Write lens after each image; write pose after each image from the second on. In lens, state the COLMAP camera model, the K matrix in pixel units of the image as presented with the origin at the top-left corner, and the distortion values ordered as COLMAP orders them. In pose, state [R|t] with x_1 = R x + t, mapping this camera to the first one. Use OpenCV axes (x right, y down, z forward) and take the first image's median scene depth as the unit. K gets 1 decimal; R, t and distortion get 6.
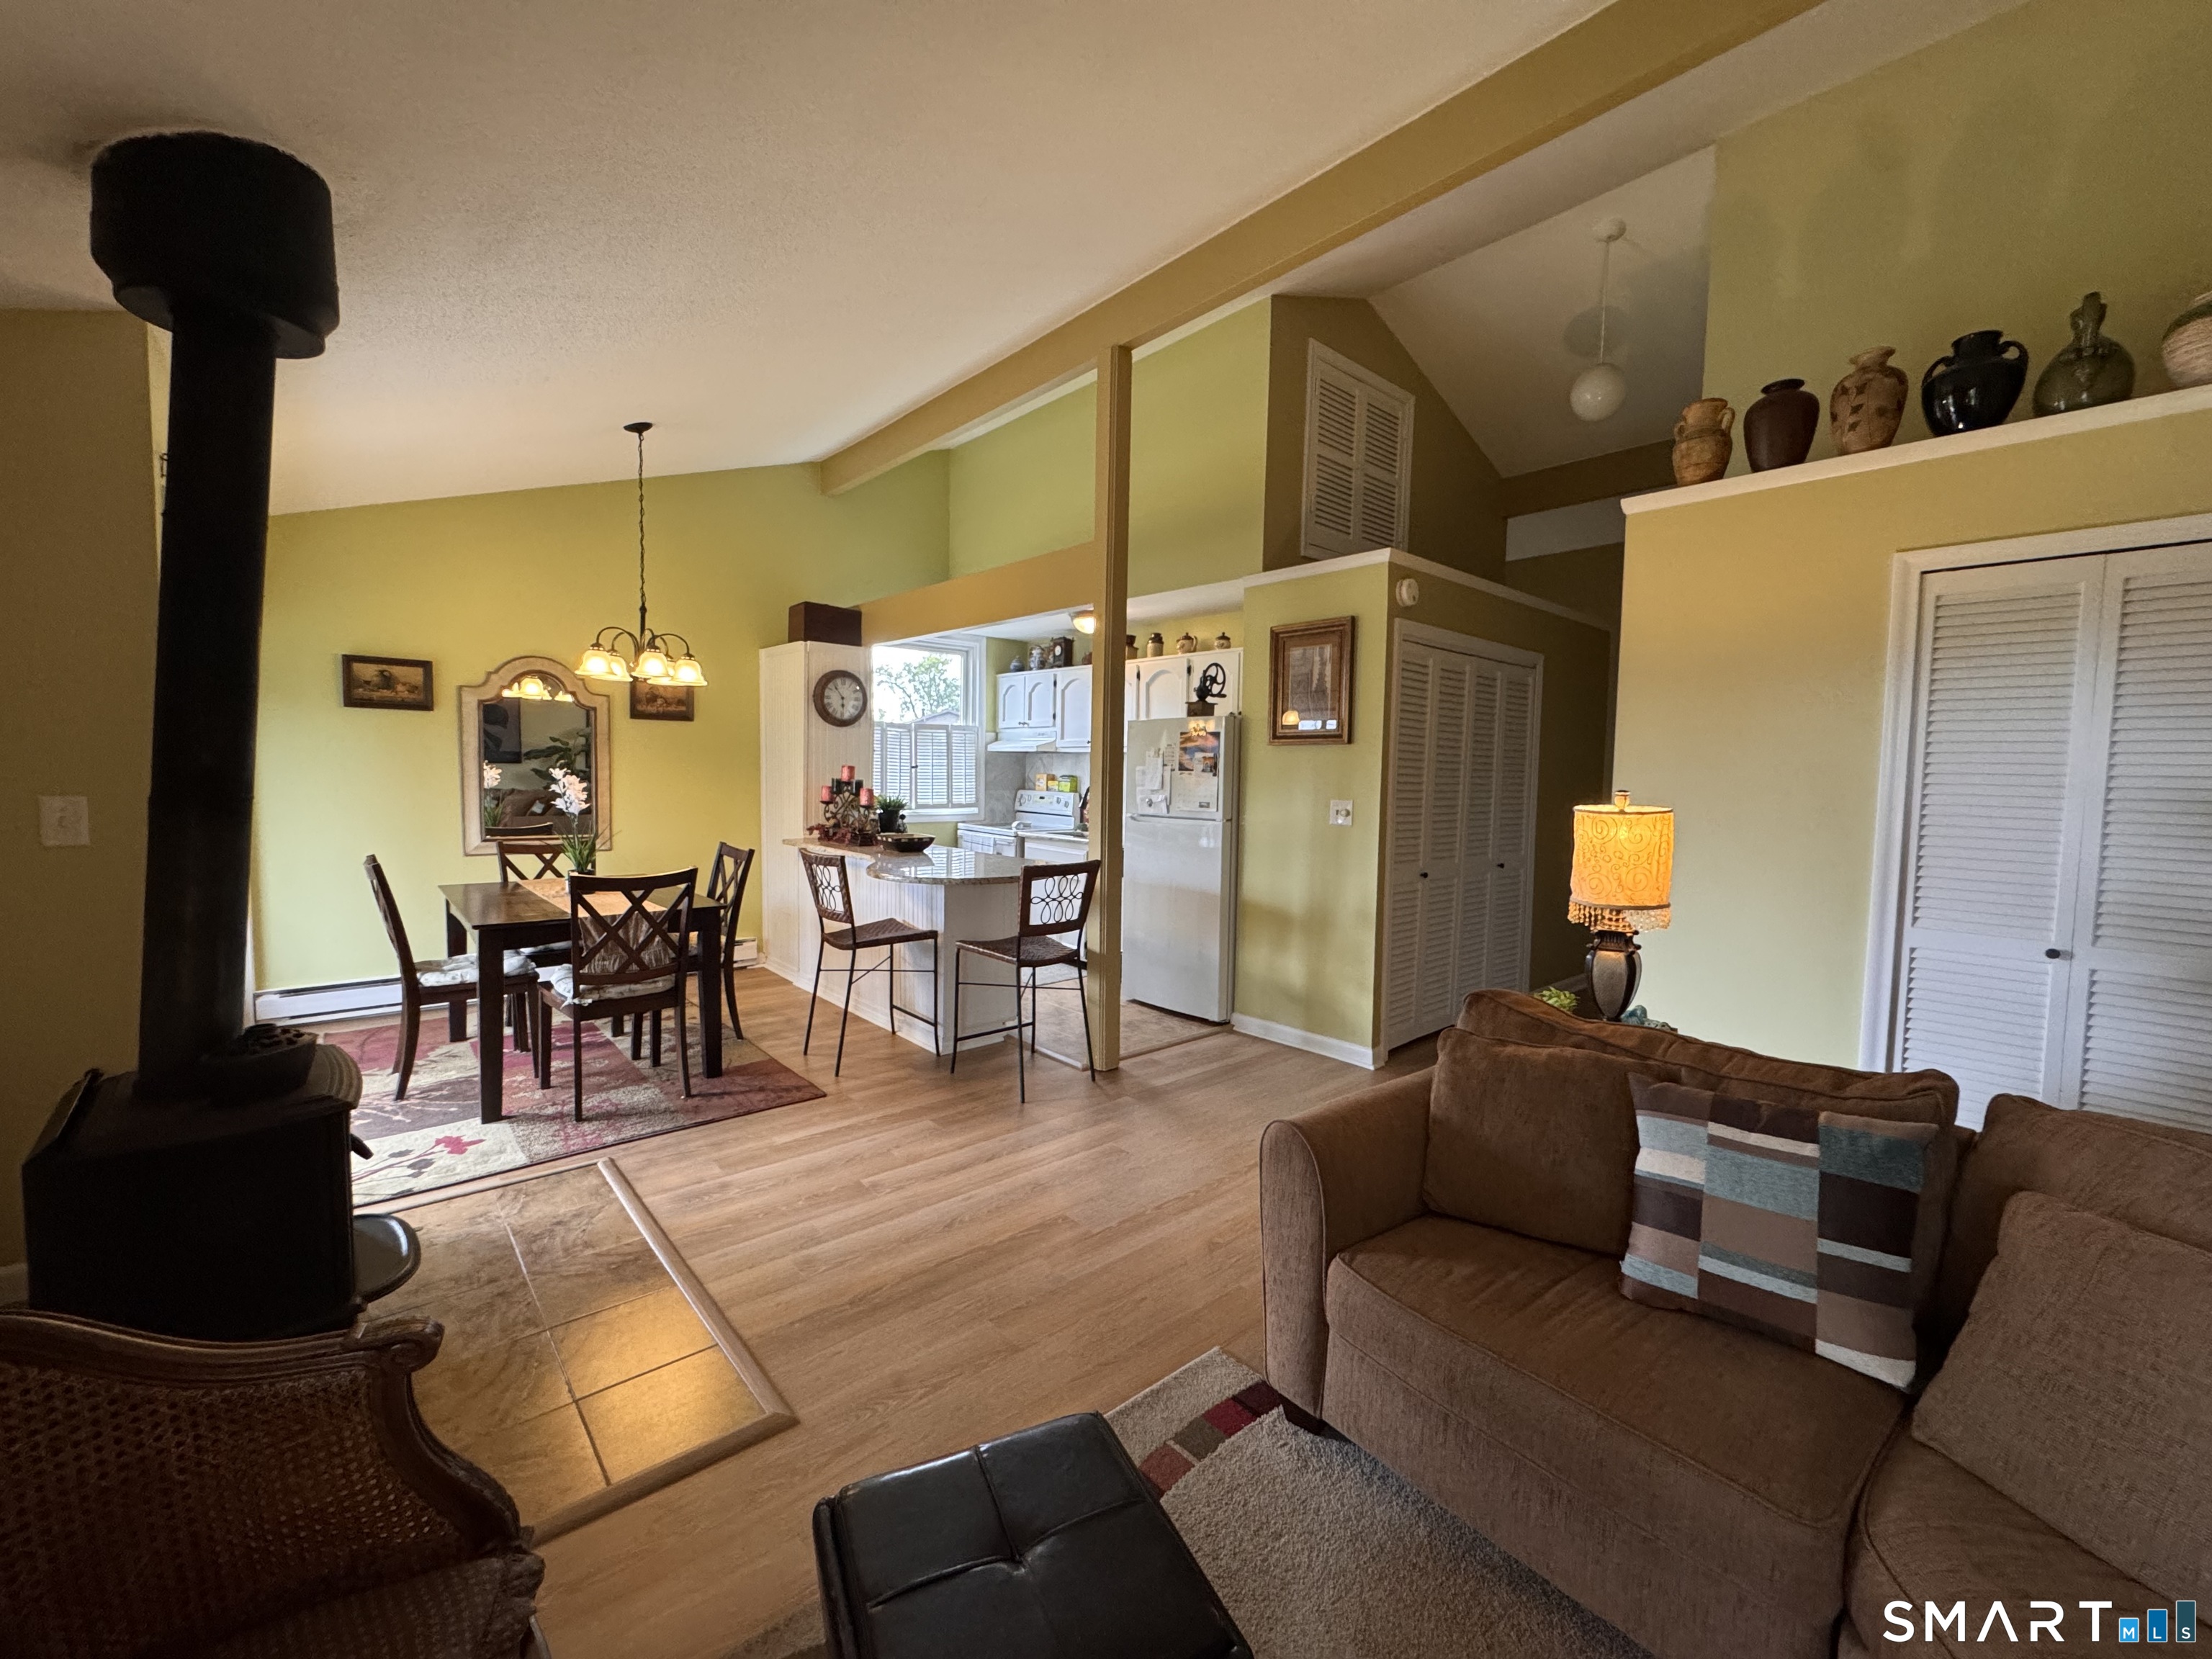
lens RADIAL K [[886.4, 0, 1111.7], [0, 886.4, 827.6], [0, 0, 1]] dist [-0.003076, 0.000003]
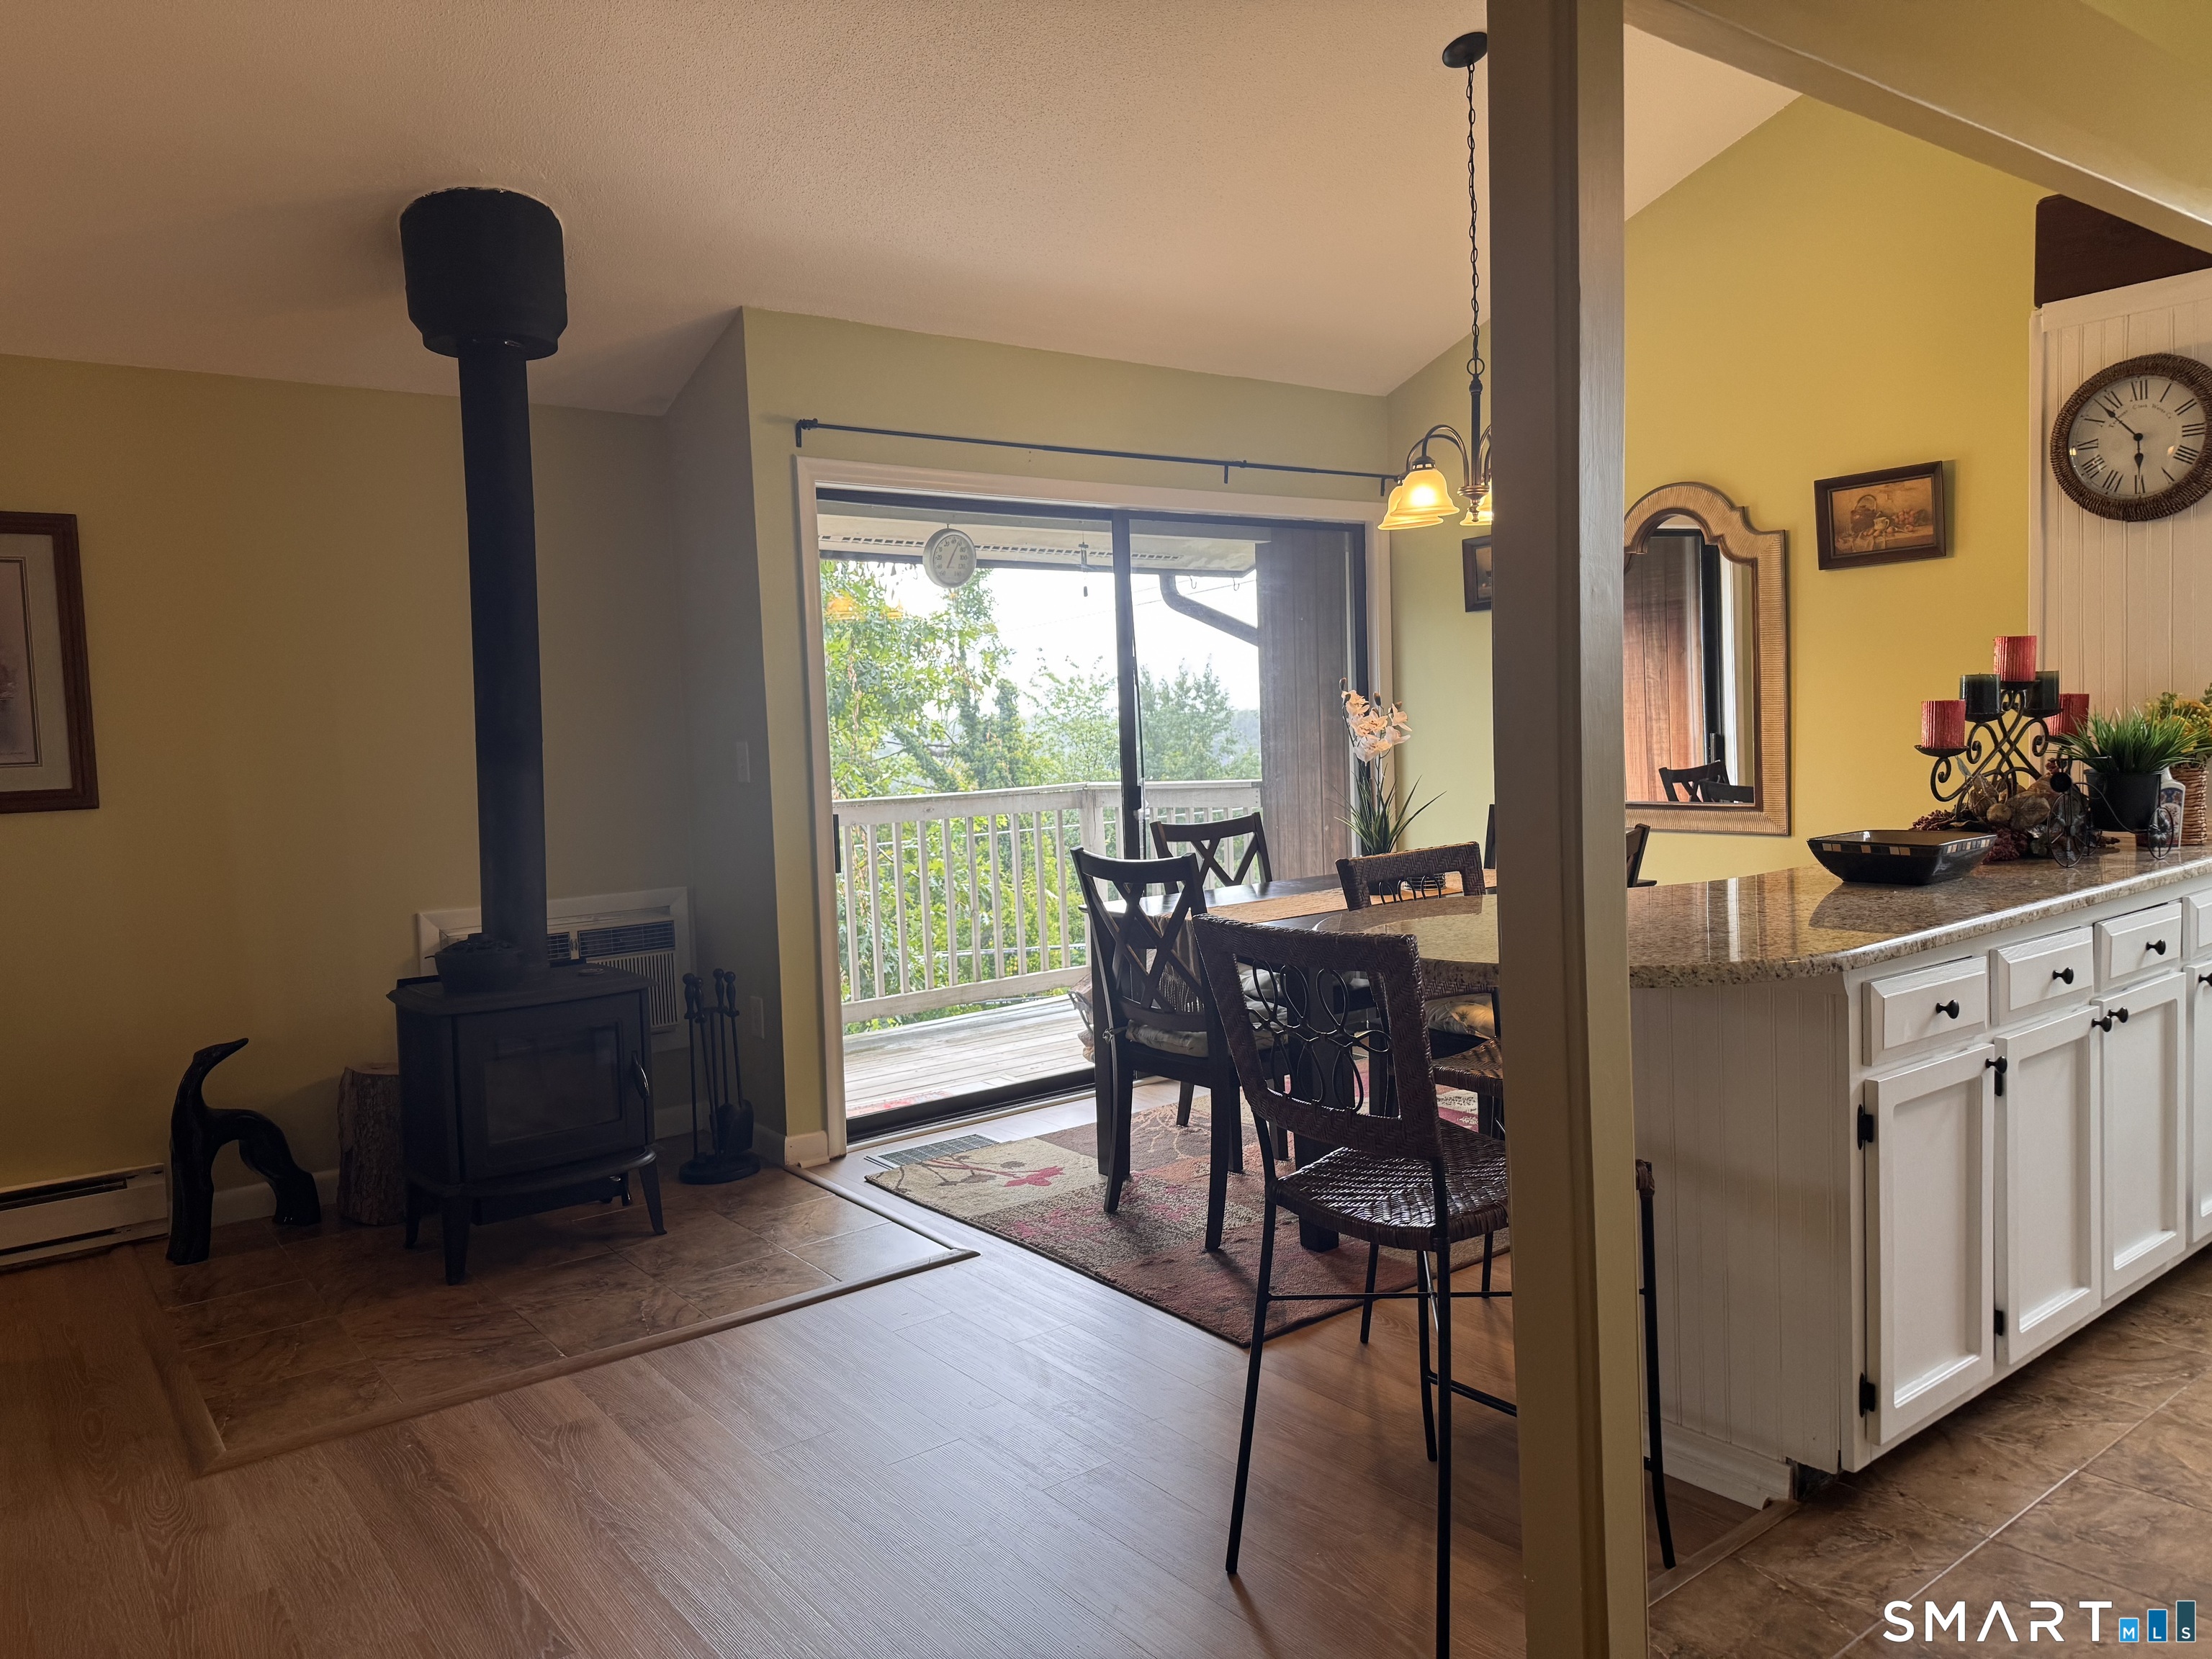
lens RADIAL K [[1543.0, 0, 1096.6], [0, 1543.0, 814.5], [0, 0, 1]] dist [0.069072, -0.080010]
pose [[-0.092269, 0.040771, -0.994899, 0.444921], [-0.026139, 0.998718, 0.043352, -0.018998], [0.995391, 0.030006, -0.091085, 0.849125]]
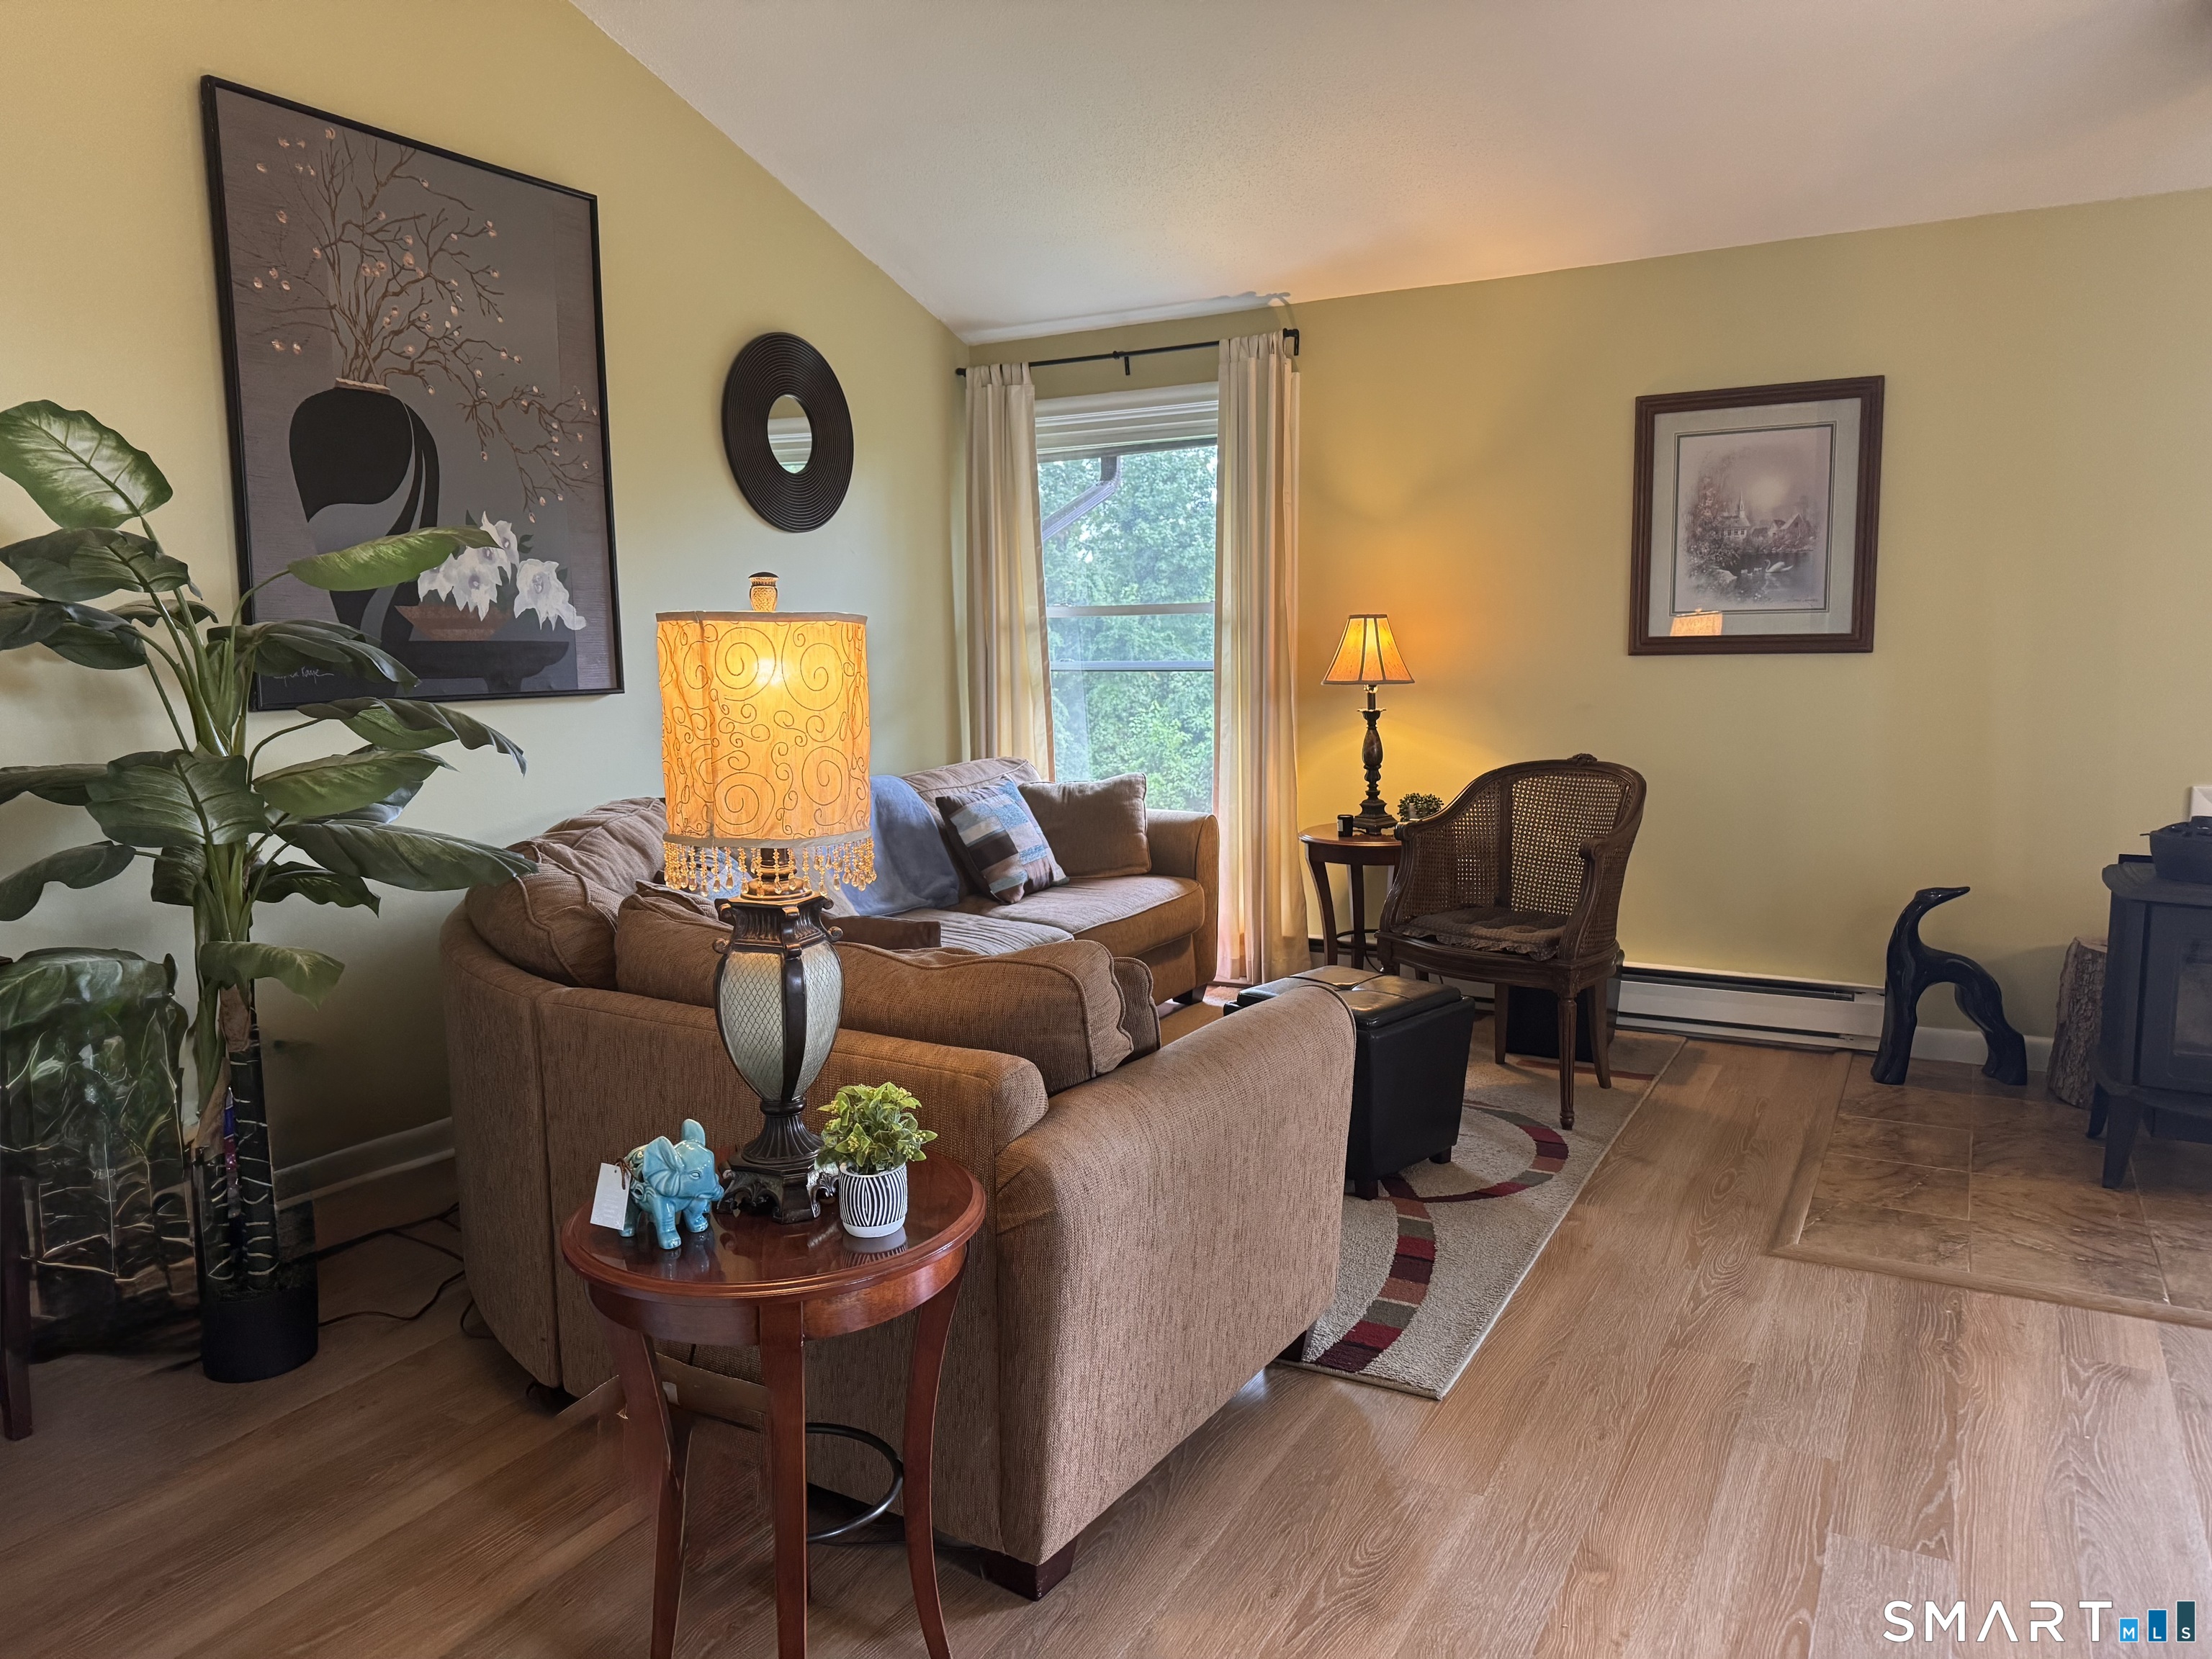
lens RADIAL K [[1543.0, 0, 1106.4], [0, 1543.0, 824.6], [0, 0, 1]] dist [0.069072, -0.080010]
pose [[-0.947046, 0.040438, -0.318542, 0.362138], [-0.018909, 0.983293, 0.181045, -0.031029], [0.320541, 0.177481, -0.930459, 0.972681]]
